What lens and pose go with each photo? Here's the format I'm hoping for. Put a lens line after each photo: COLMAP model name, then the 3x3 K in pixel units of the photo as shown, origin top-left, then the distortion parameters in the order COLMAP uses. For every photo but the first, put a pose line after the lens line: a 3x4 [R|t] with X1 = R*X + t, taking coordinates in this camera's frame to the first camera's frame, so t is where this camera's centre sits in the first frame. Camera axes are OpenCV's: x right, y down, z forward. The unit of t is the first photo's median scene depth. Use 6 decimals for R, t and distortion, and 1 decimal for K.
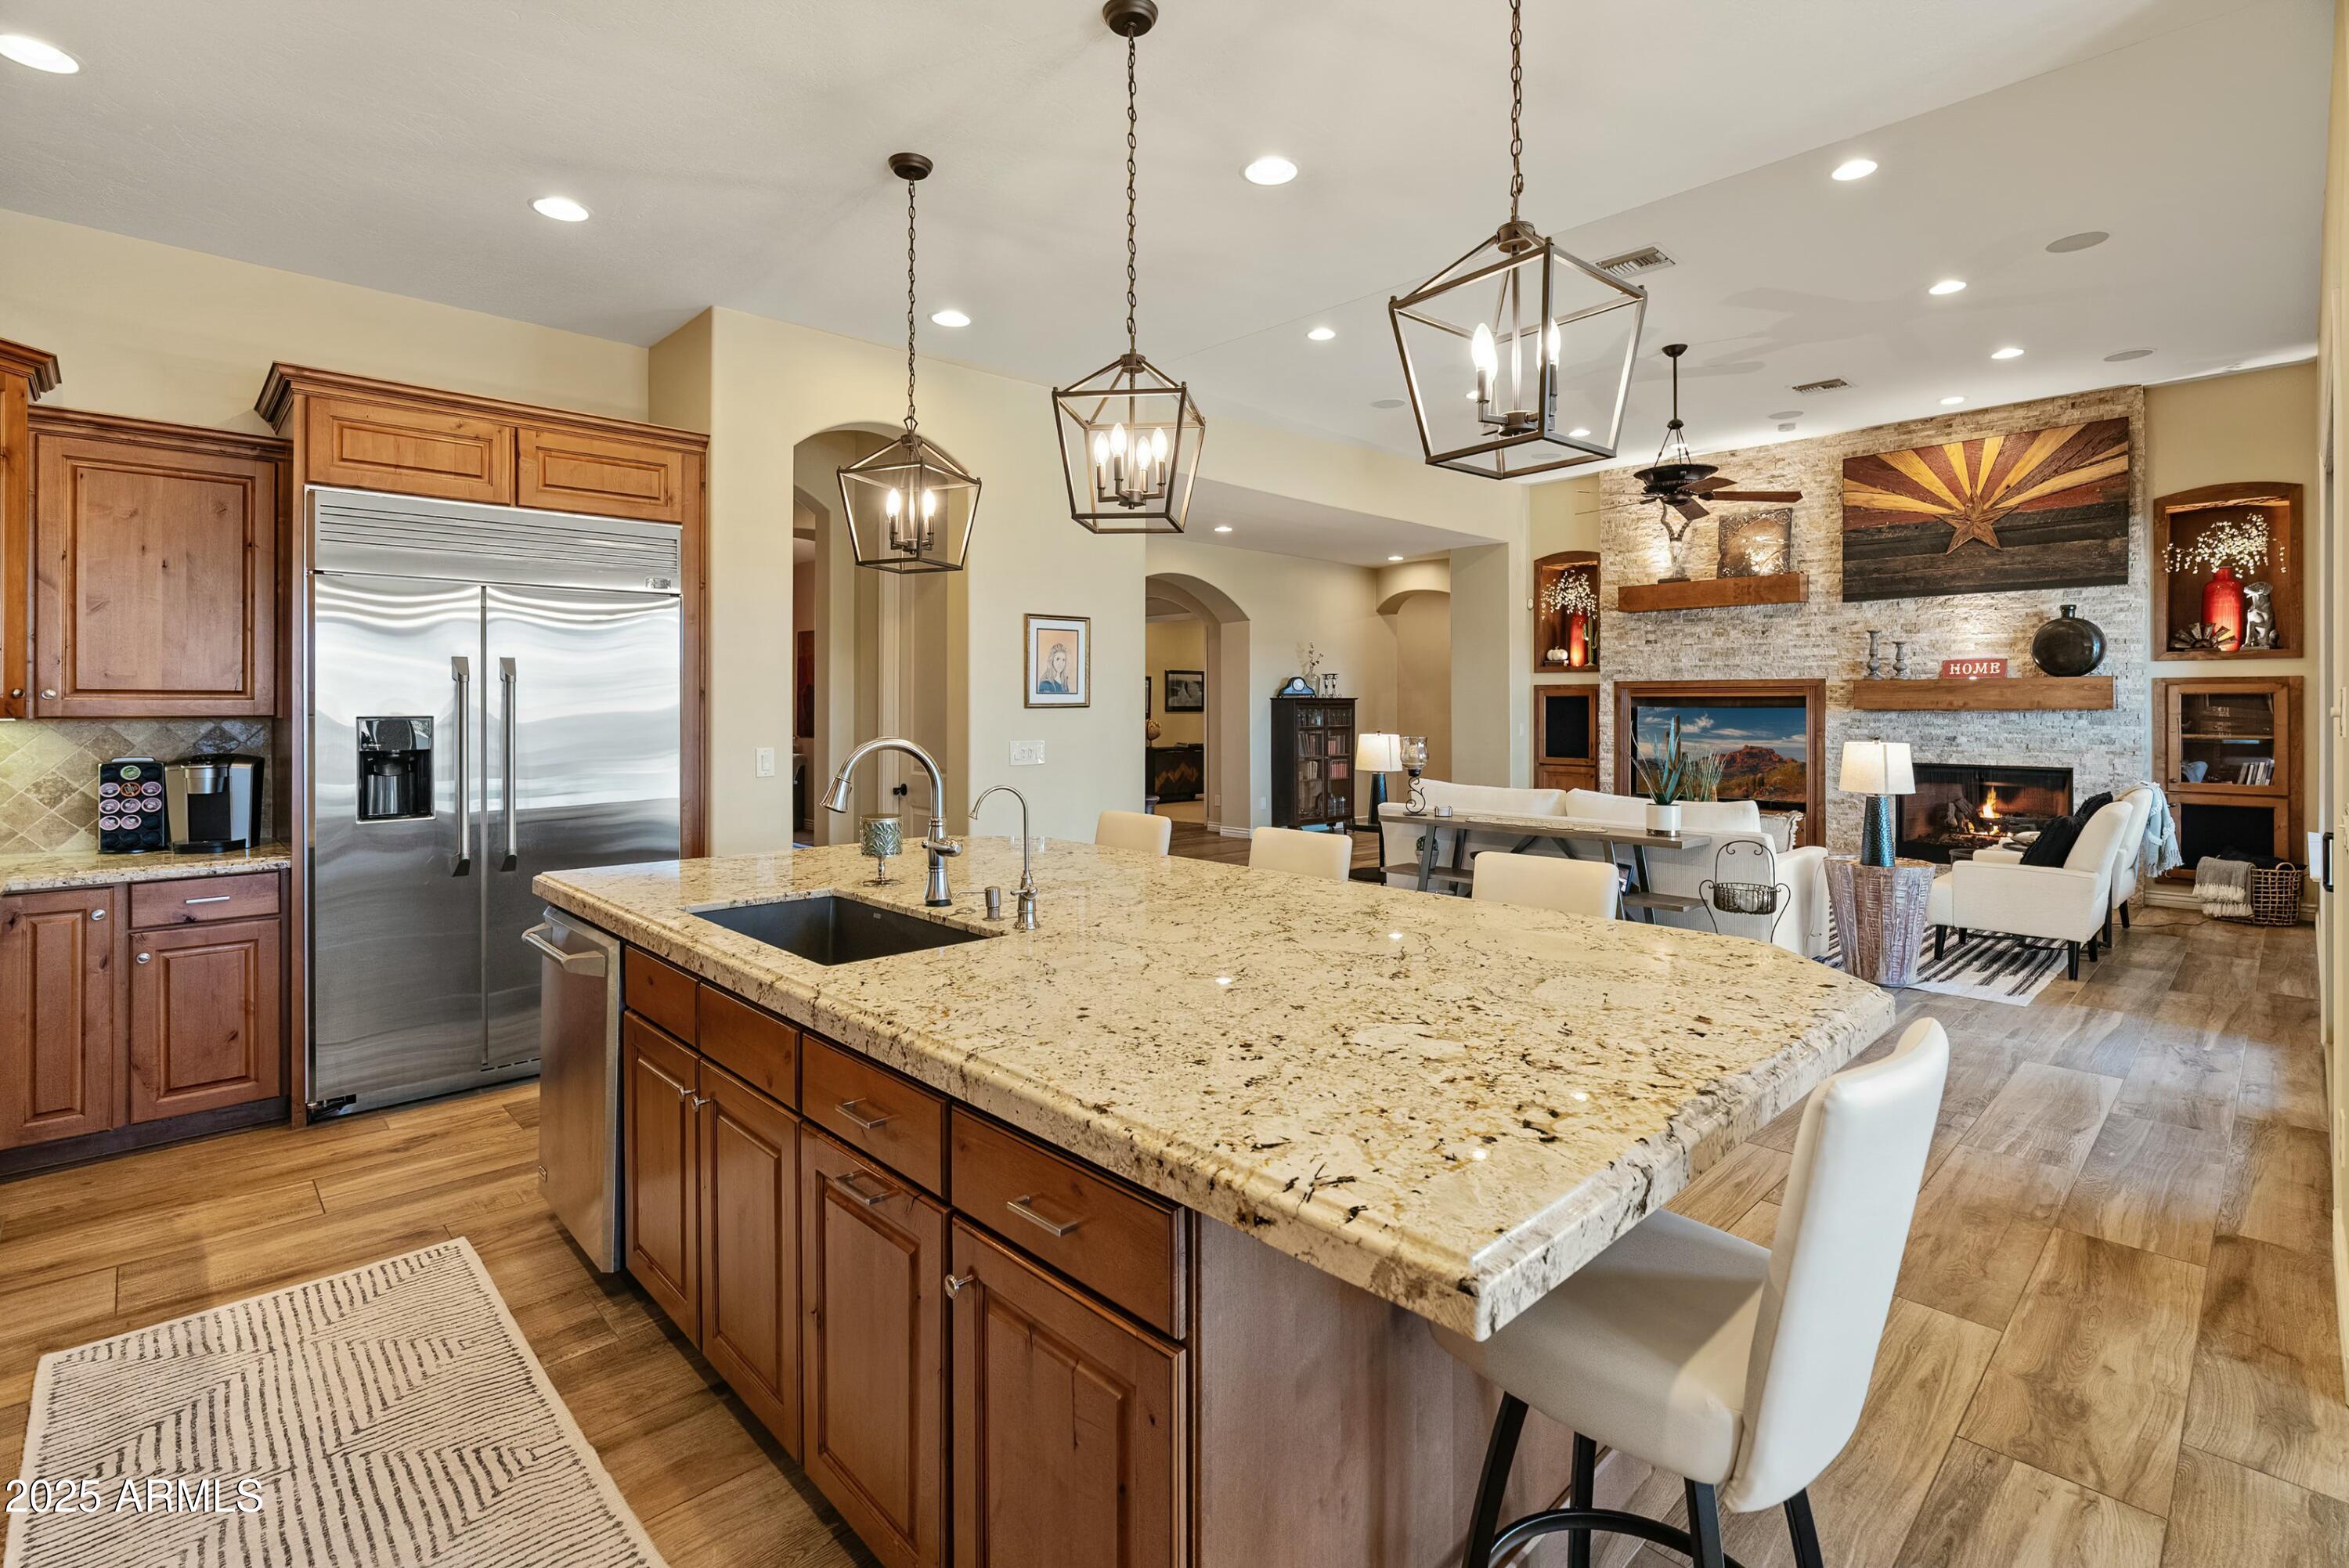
lens RADIAL K [[1088.7, 0, 1159.6], [0, 1088.7, 699.6], [0, 0, 1]] dist [-0.011185, 0.004104]
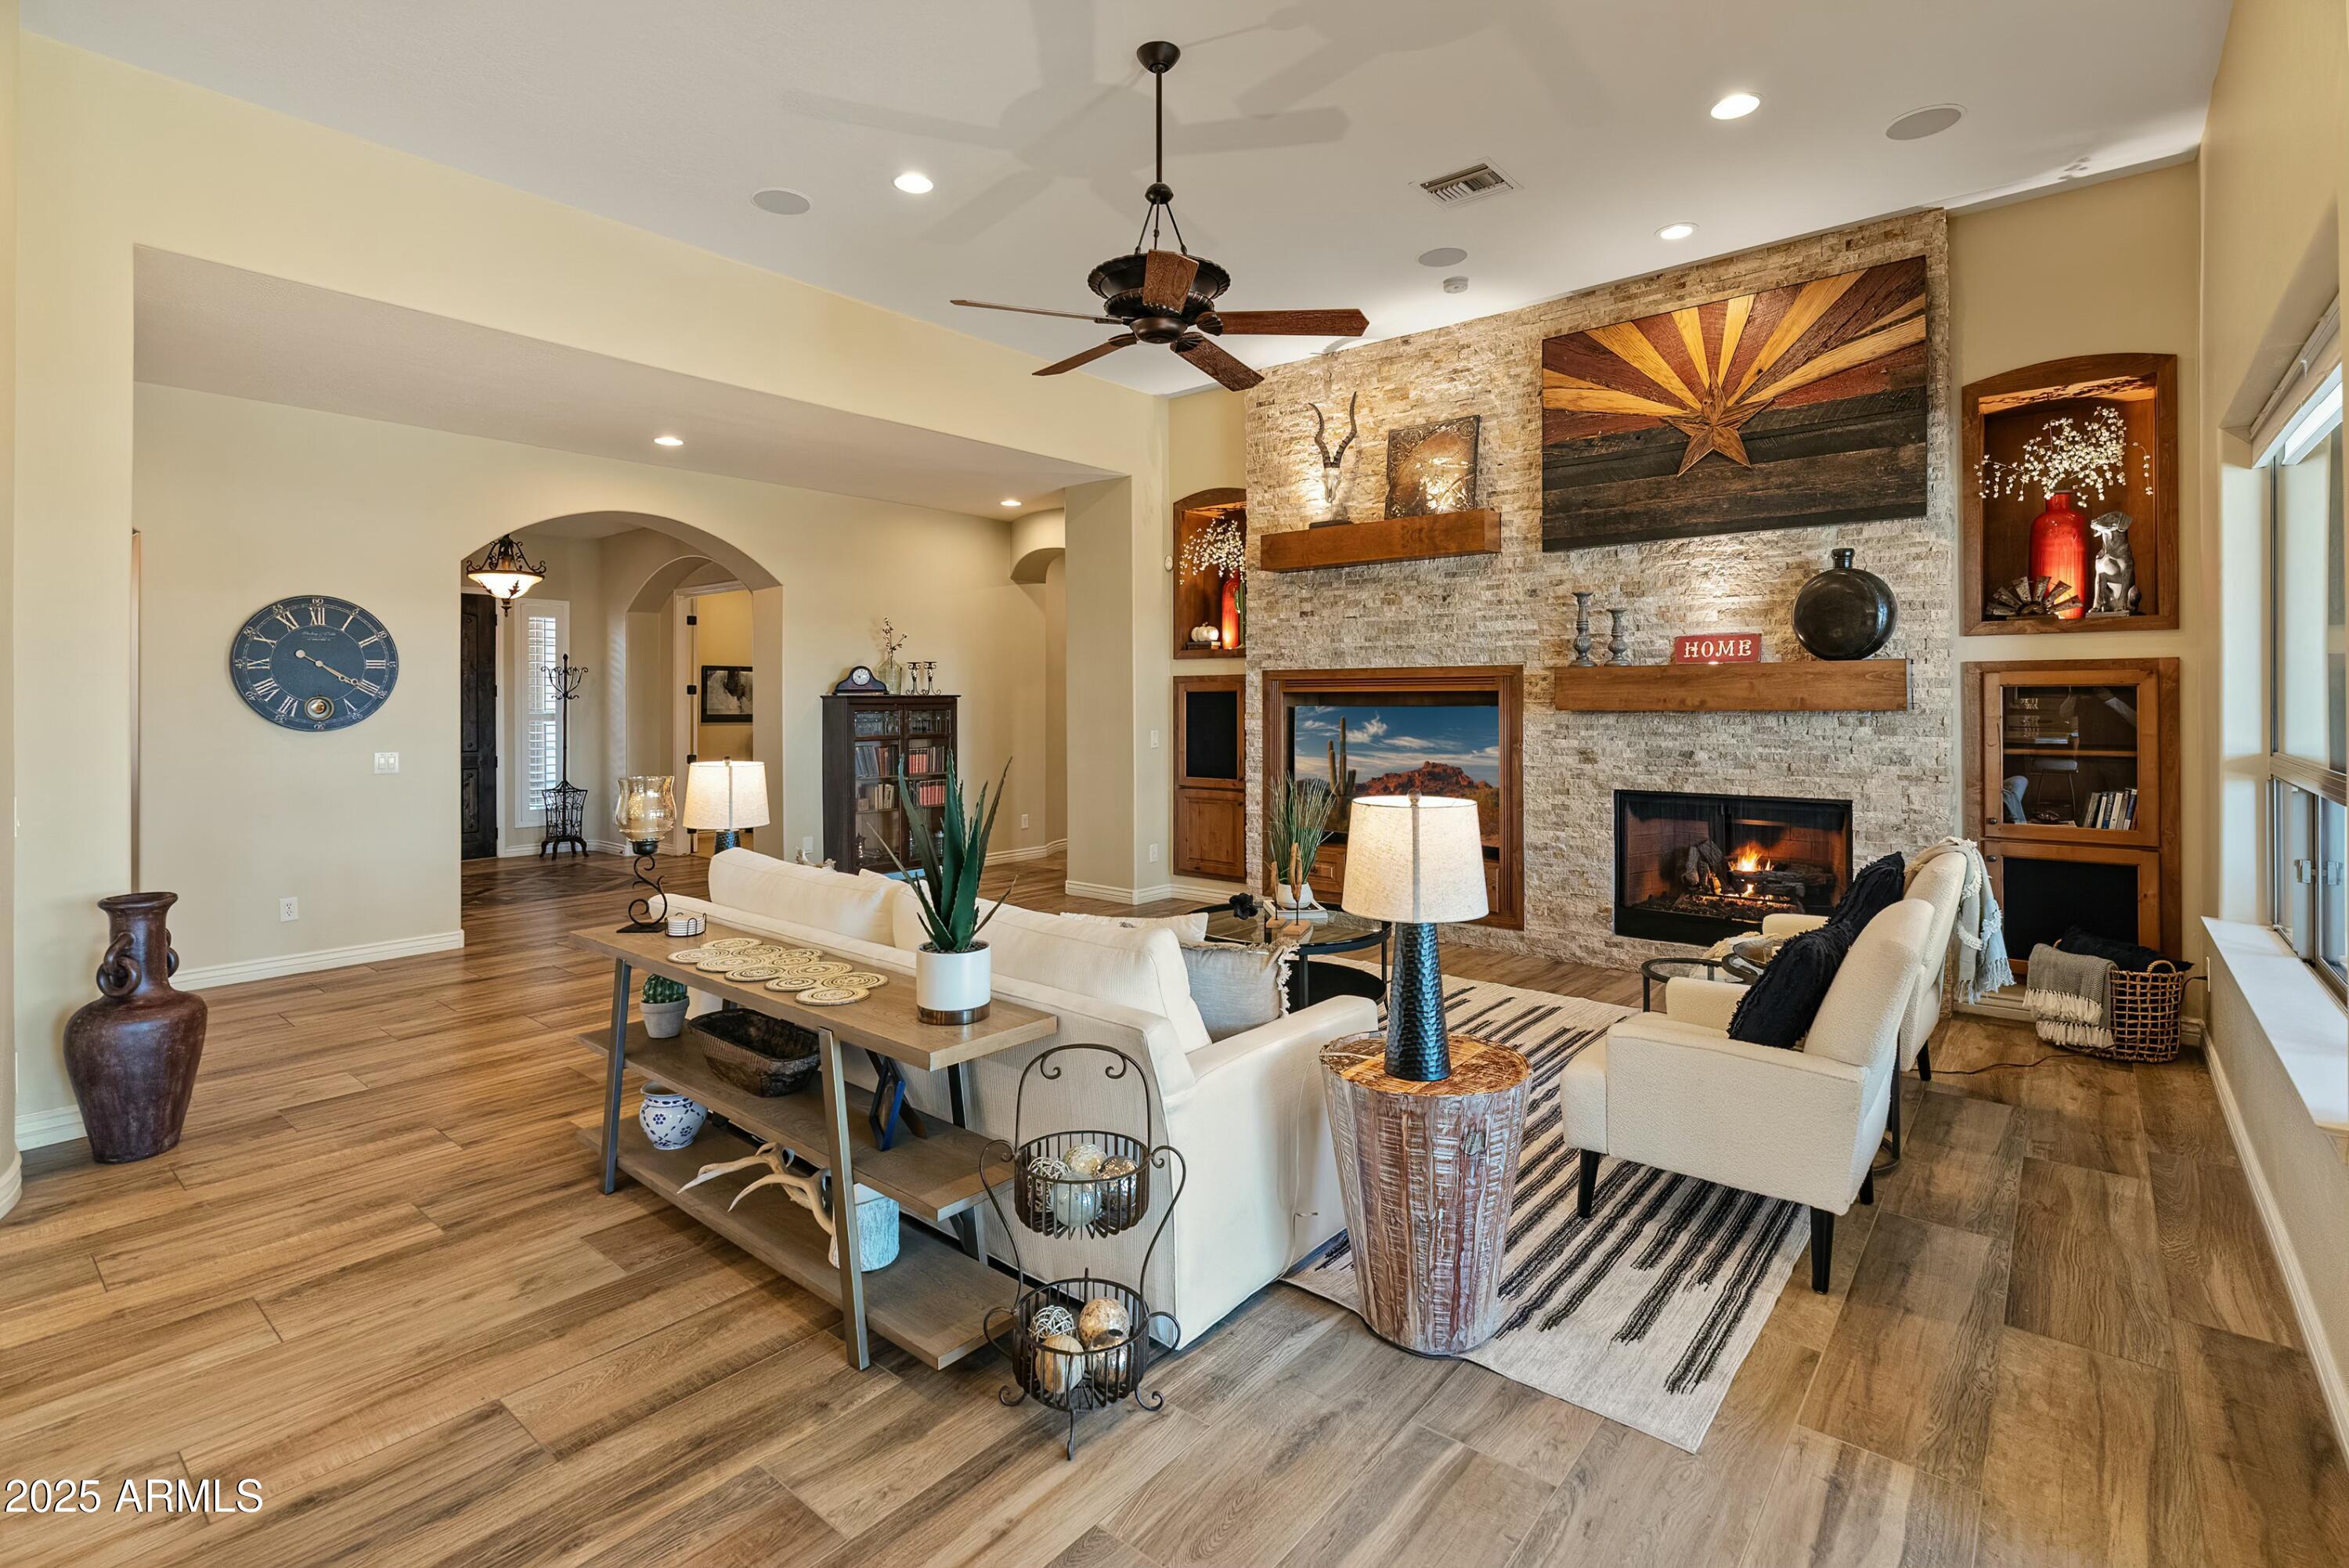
lens RADIAL K [[1088.7, 0, 1168.1], [0, 1088.7, 691.3], [0, 0, 1]] dist [-0.011185, 0.004104]
pose [[0.993357, -0.004925, 0.114967, 0.347306], [0.004977, 0.999988, -0.000163, -0.004259], [-0.114965, 0.000734, 0.993369, 0.384419]]
